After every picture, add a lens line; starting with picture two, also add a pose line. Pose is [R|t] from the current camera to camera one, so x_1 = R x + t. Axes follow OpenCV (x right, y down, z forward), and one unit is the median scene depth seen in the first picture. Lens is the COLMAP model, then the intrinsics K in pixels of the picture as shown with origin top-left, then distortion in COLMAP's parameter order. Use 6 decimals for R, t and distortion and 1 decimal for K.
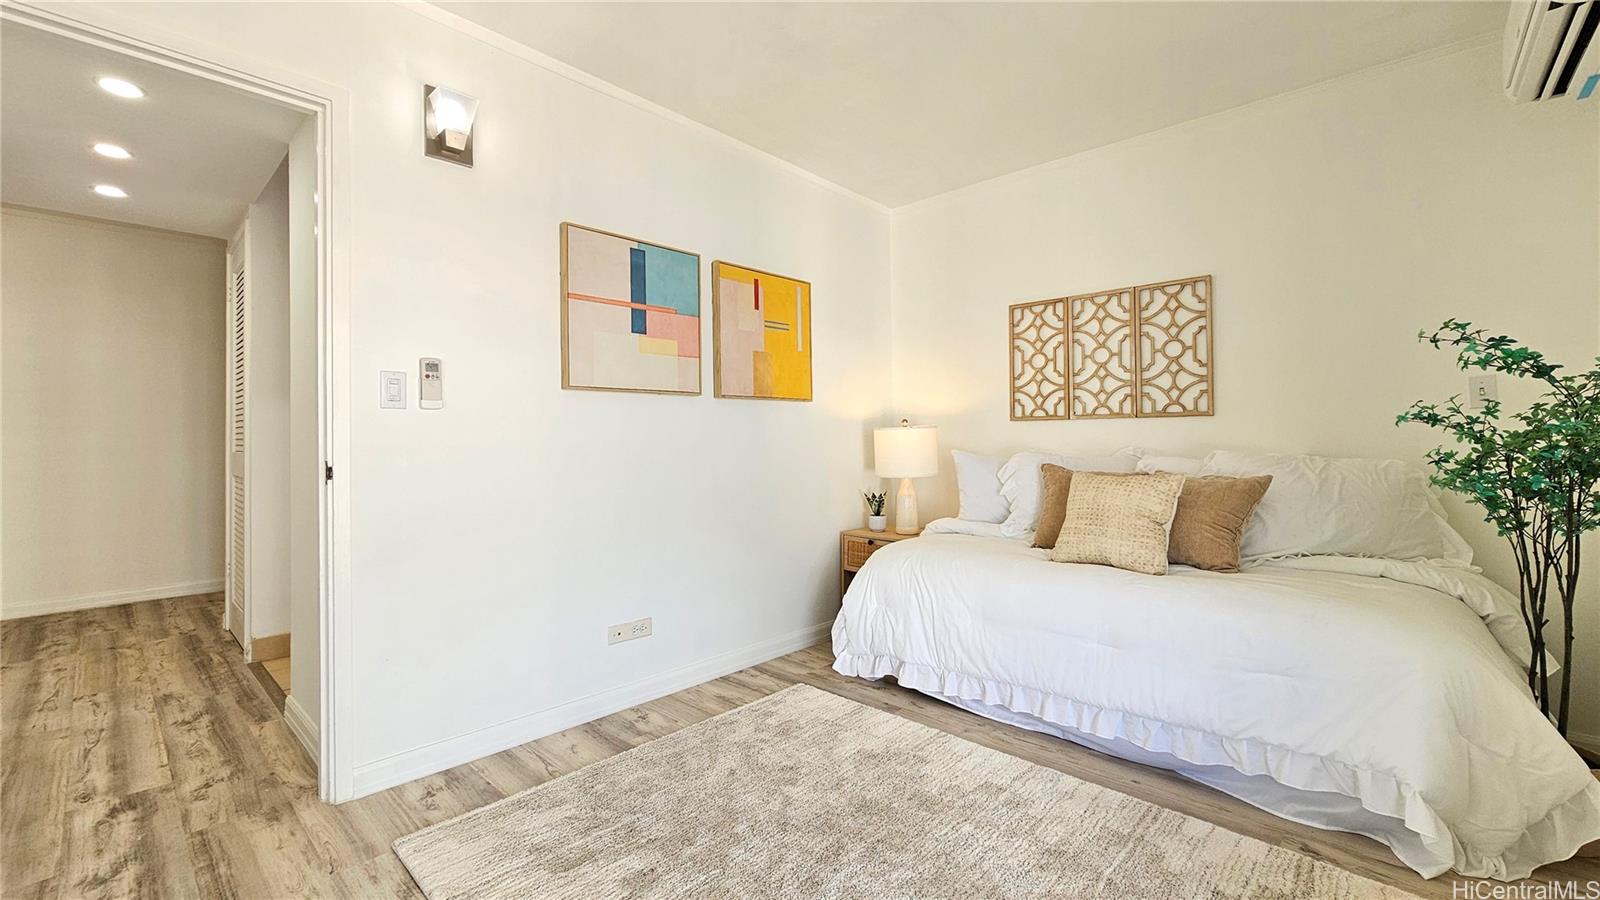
lens RADIAL K [[653.9, 0, 804.3], [0, 653.9, 439.2], [0, 0, 1]] dist [-0.003083, -0.000001]
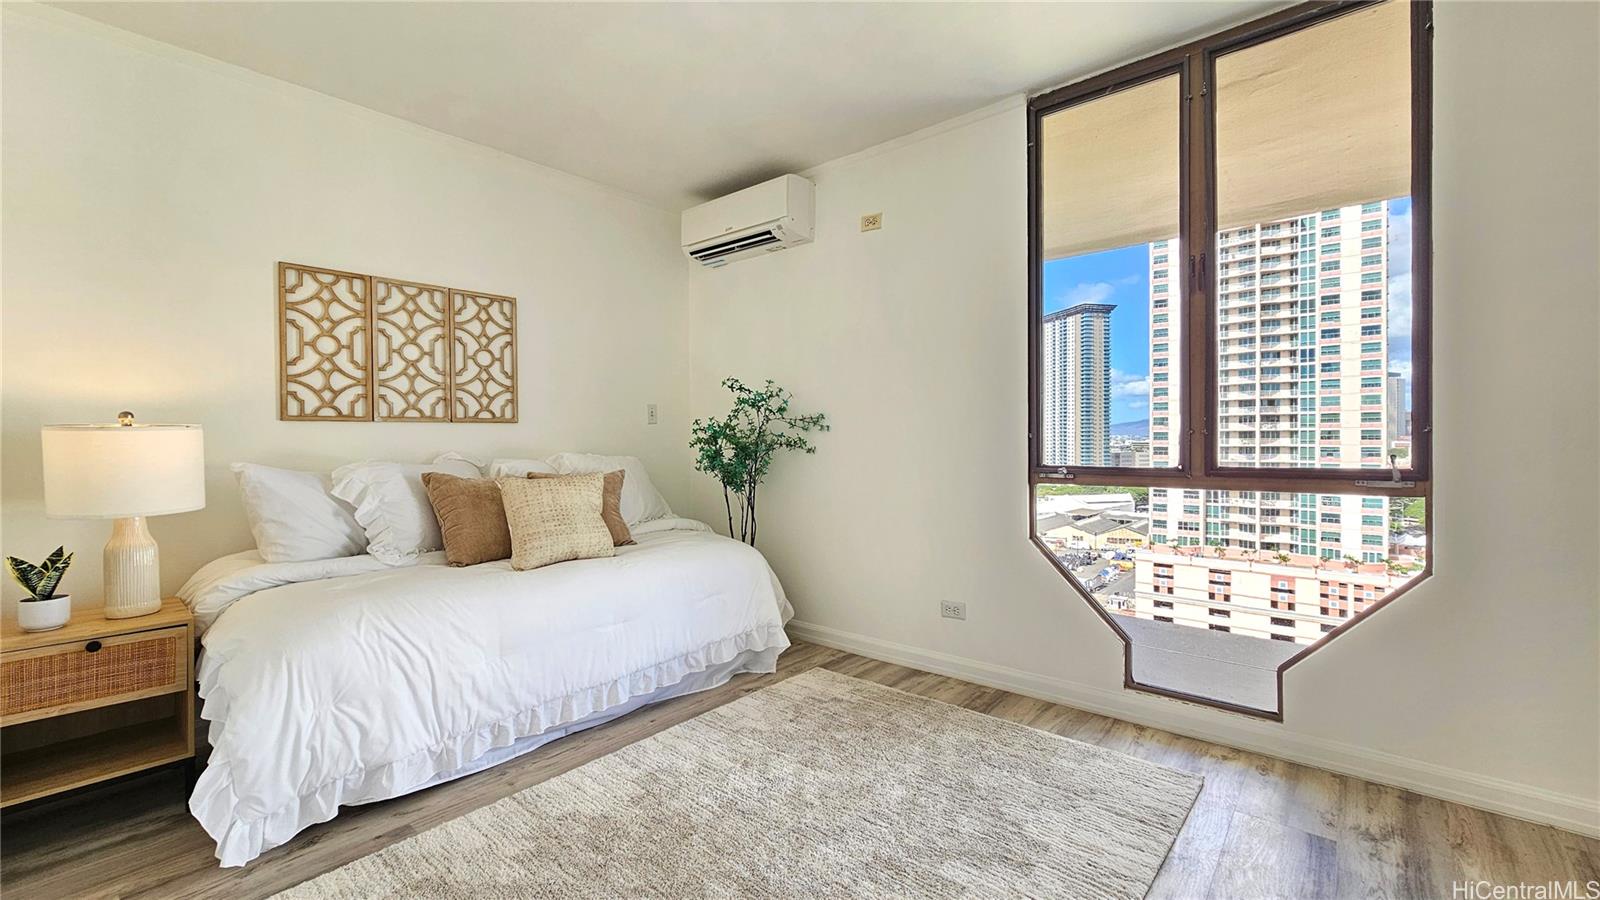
lens RADIAL K [[653.9, 0, 803.9], [0, 653.9, 444.2], [0, 0, 1]] dist [-0.003083, -0.000001]
pose [[-0.038907, -0.005600, 0.999227, -0.494994], [0.008390, 0.999947, 0.005930, -0.001436], [-0.999208, 0.008614, -0.038858, 0.513506]]
